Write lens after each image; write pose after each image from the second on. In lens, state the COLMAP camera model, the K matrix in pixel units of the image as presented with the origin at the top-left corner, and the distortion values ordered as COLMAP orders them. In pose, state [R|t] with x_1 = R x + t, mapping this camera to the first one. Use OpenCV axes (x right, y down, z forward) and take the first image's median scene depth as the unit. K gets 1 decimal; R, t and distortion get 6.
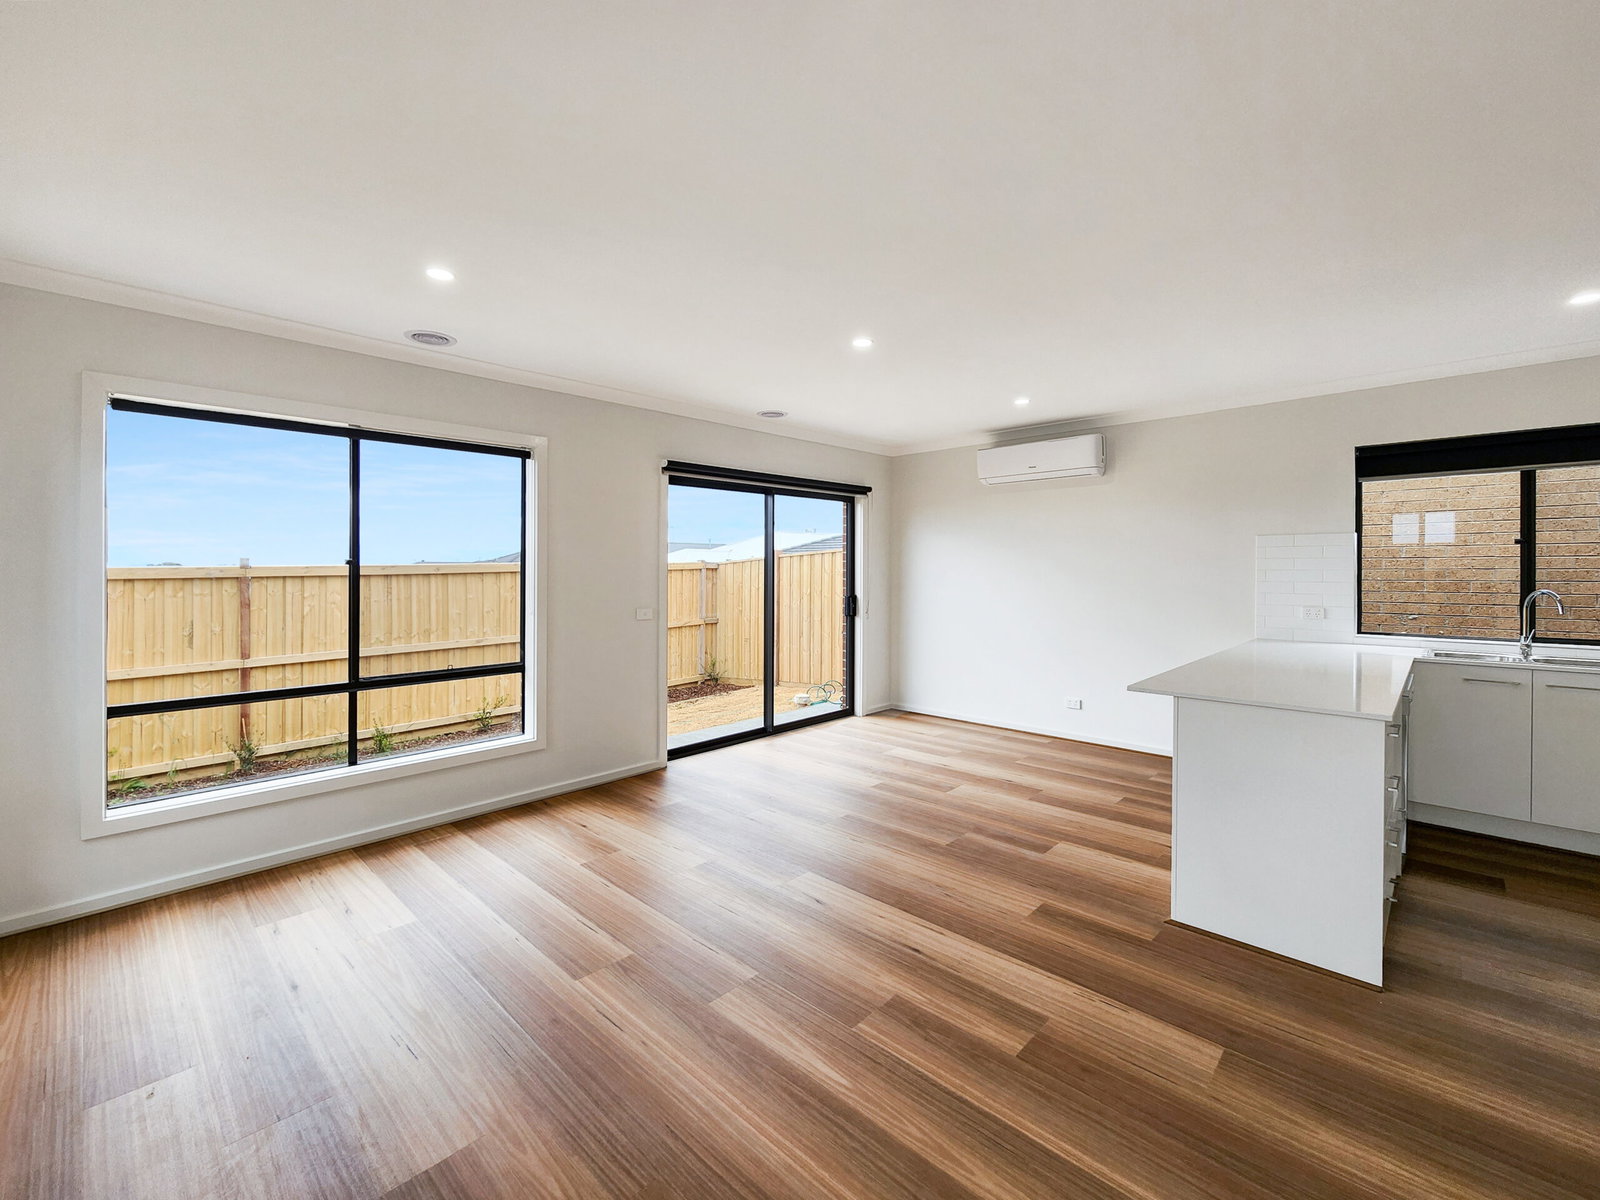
lens RADIAL K [[670.5, 0, 800.3], [0, 670.5, 571.7], [0, 0, 1]] dist [0.001652, -0.000424]
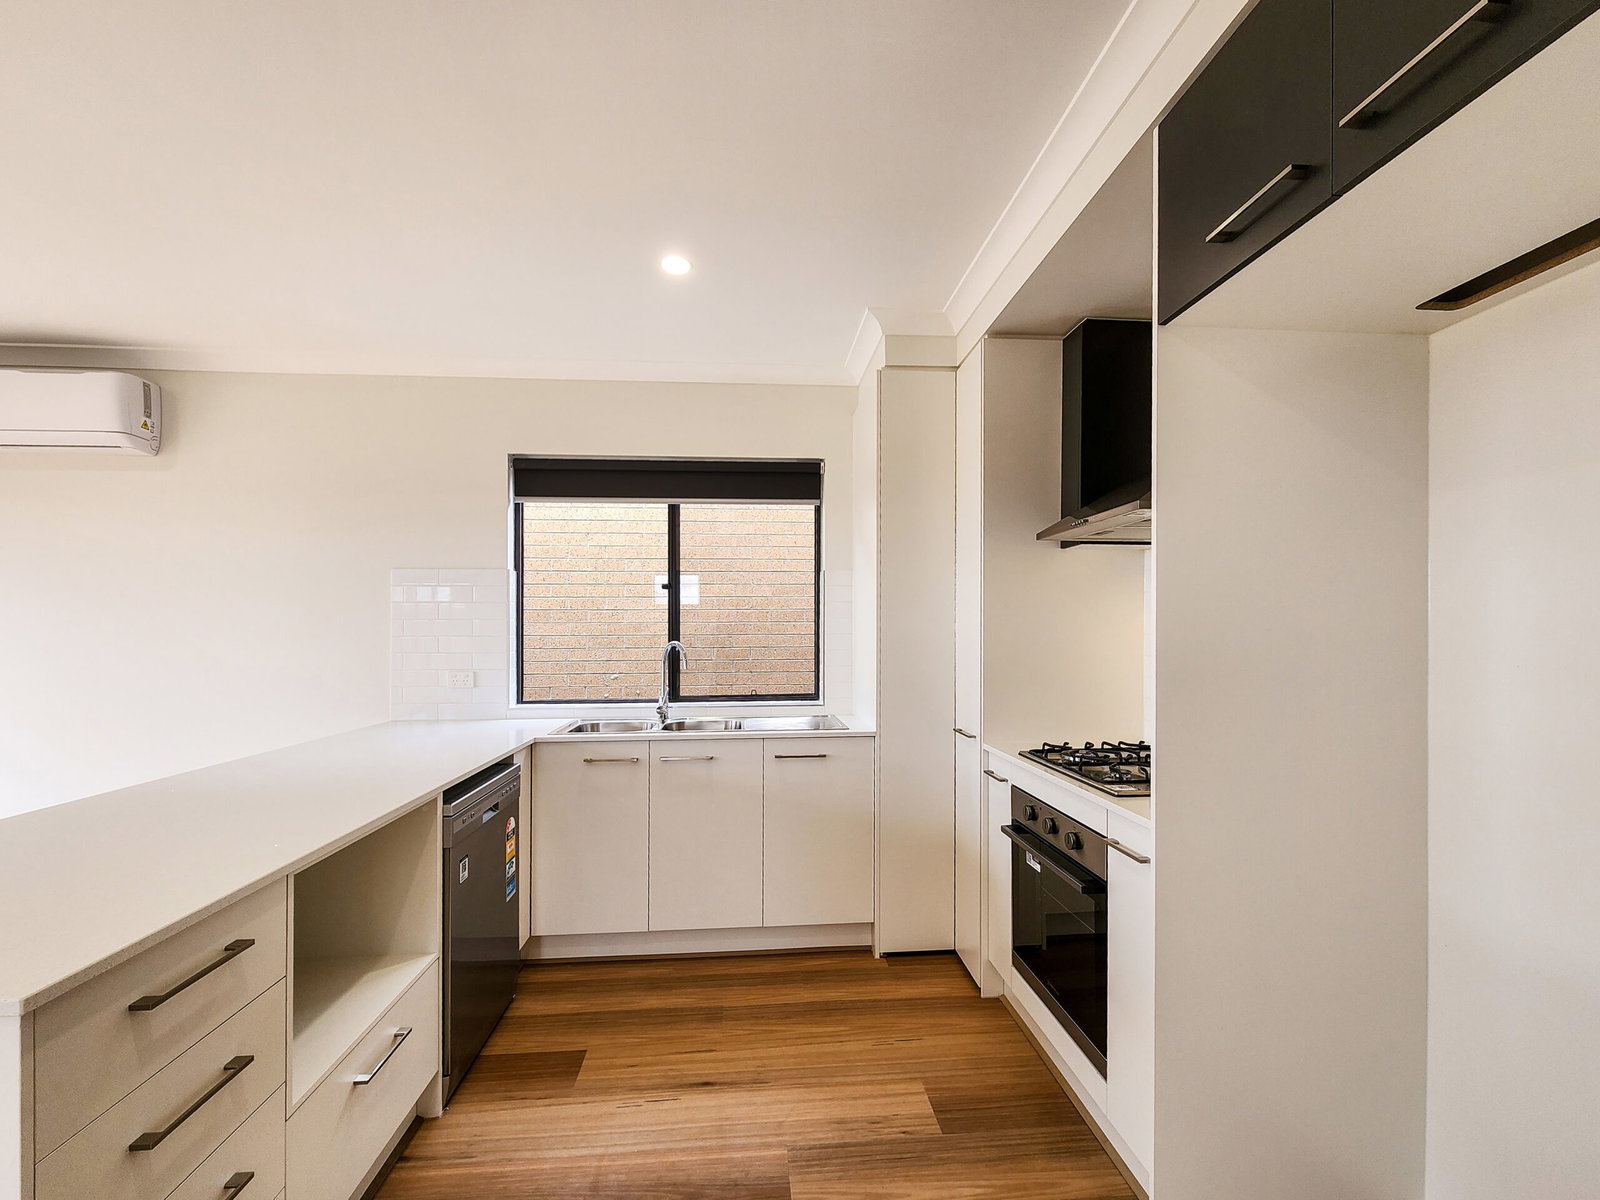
lens RADIAL K [[720.5, 0, 798.2], [0, 720.5, 633.2], [0, 0, 1]] dist [-0.040484, -0.000116]
pose [[0.661239, -0.000939, 0.750175, 0.556999], [0.006405, 0.999970, -0.004394, 0.023367], [-0.750148, 0.007710, 0.661225, 0.297875]]
